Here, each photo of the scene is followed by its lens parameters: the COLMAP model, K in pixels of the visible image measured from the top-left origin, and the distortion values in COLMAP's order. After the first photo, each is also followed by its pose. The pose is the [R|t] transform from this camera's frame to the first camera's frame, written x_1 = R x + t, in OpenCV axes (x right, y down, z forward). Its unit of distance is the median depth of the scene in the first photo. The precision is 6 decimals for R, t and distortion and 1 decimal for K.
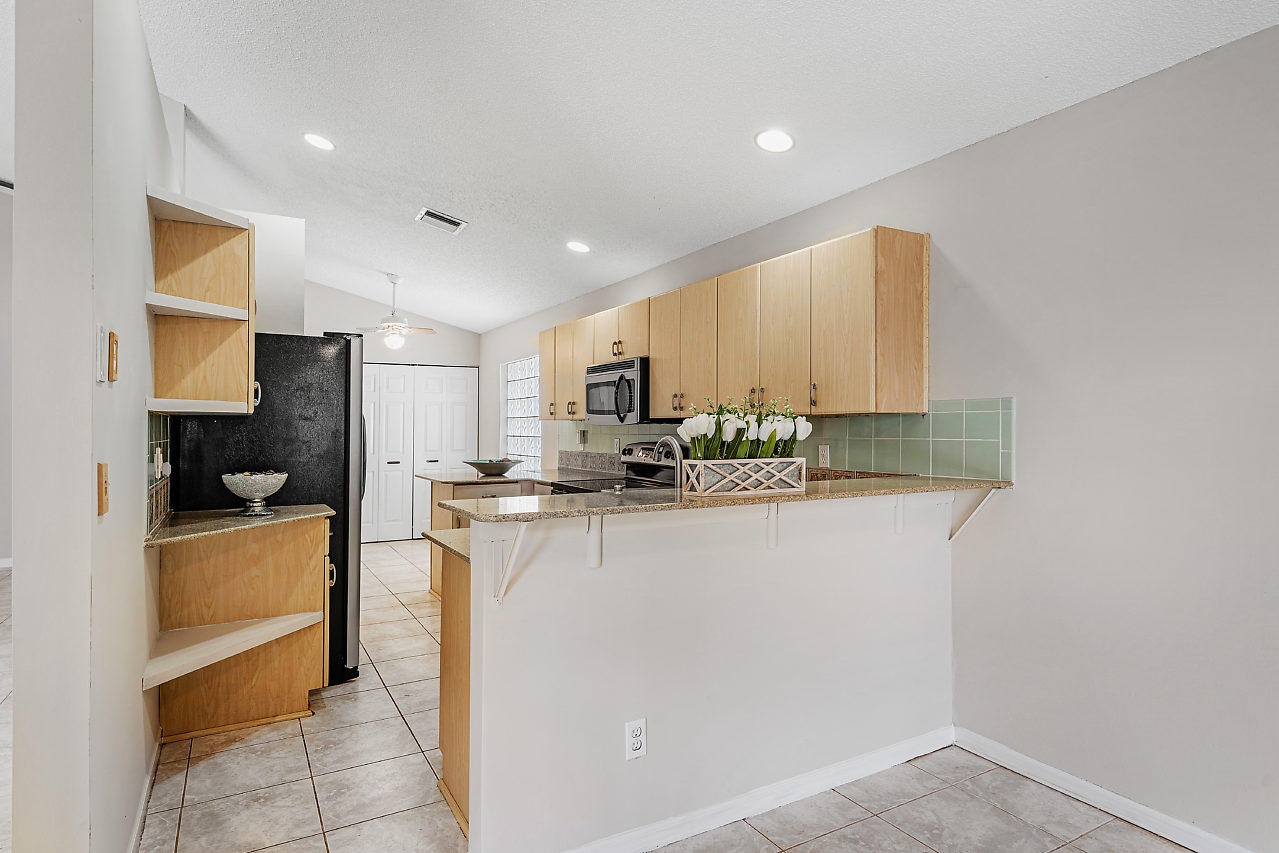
lens RADIAL K [[697.4, 0, 636.1], [0, 697.4, 433.4], [0, 0, 1]] dist [0.003999, 0.000679]
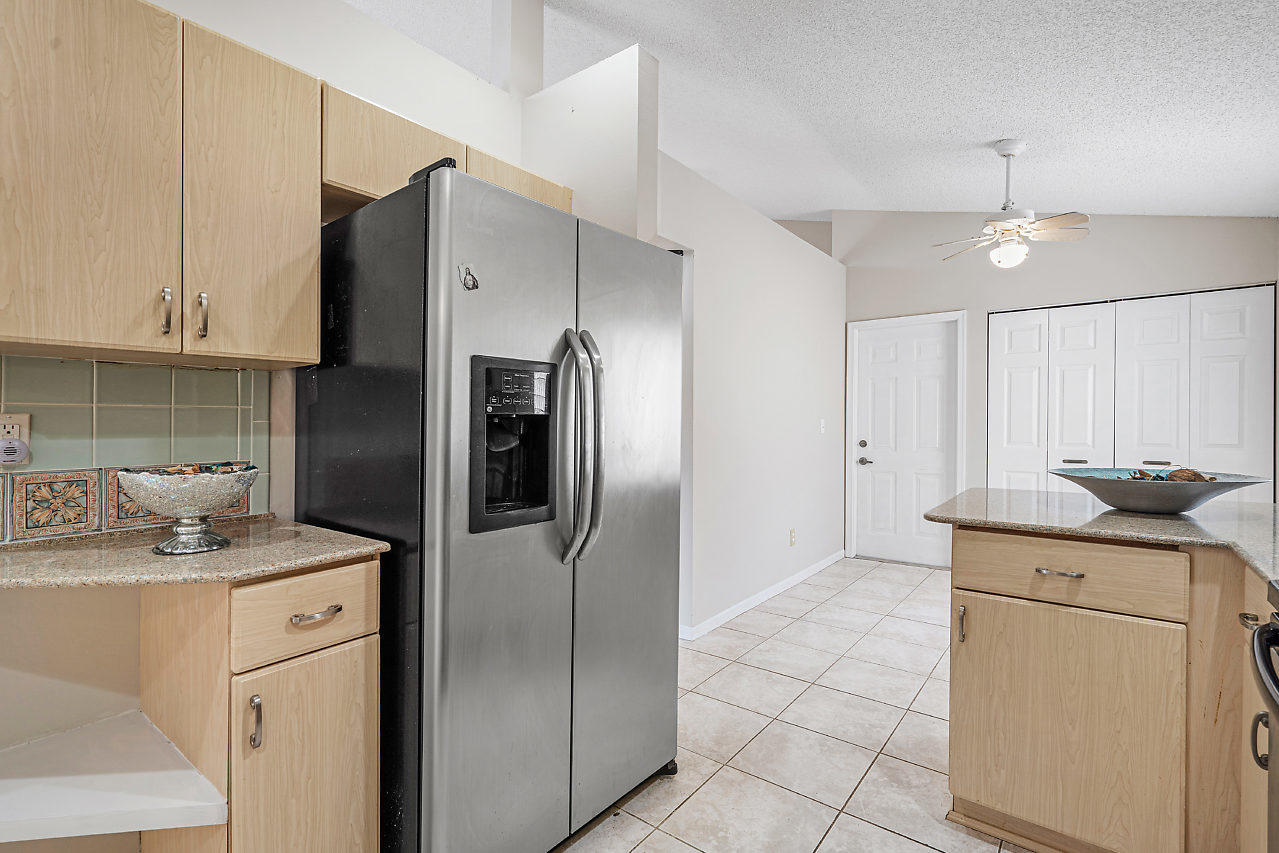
lens RADIAL K [[599.0, 0, 632.7], [0, 599.0, 422.9], [0, 0, 1]] dist [-0.015219, 0.002695]
pose [[0.387445, 0.000405, -0.921893, -0.021143], [-0.006271, 0.999978, -0.002196, 0.024309], [0.921872, 0.006632, 0.387439, 1.154885]]
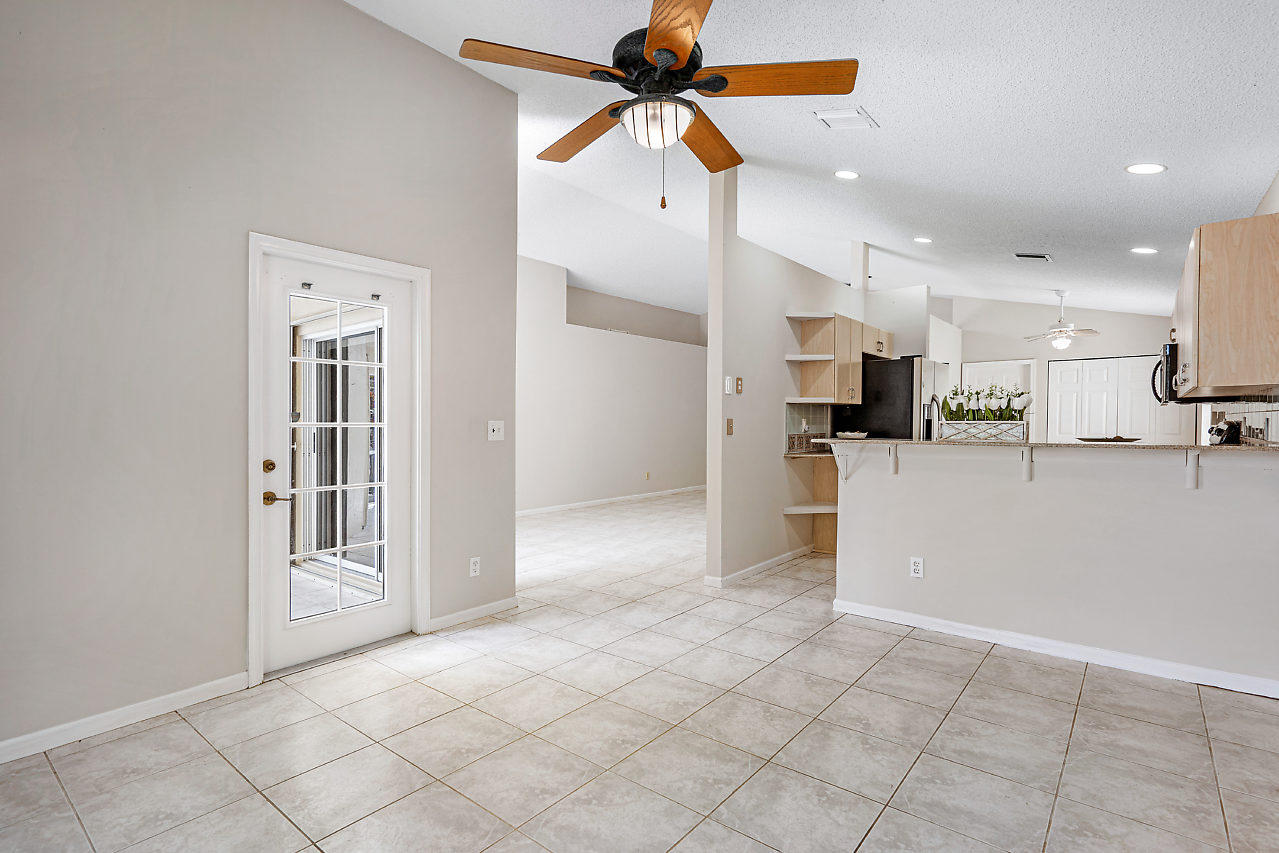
lens RADIAL K [[623.0, 0, 639.3], [0, 623.0, 428.7], [0, 0, 1]] dist [0.011683, -0.001108]
pose [[0.363991, 0.011438, -0.931332, 0.937791], [-0.007927, 0.999926, 0.009183, 0.035424], [0.931369, 0.004040, 0.364055, -0.236309]]
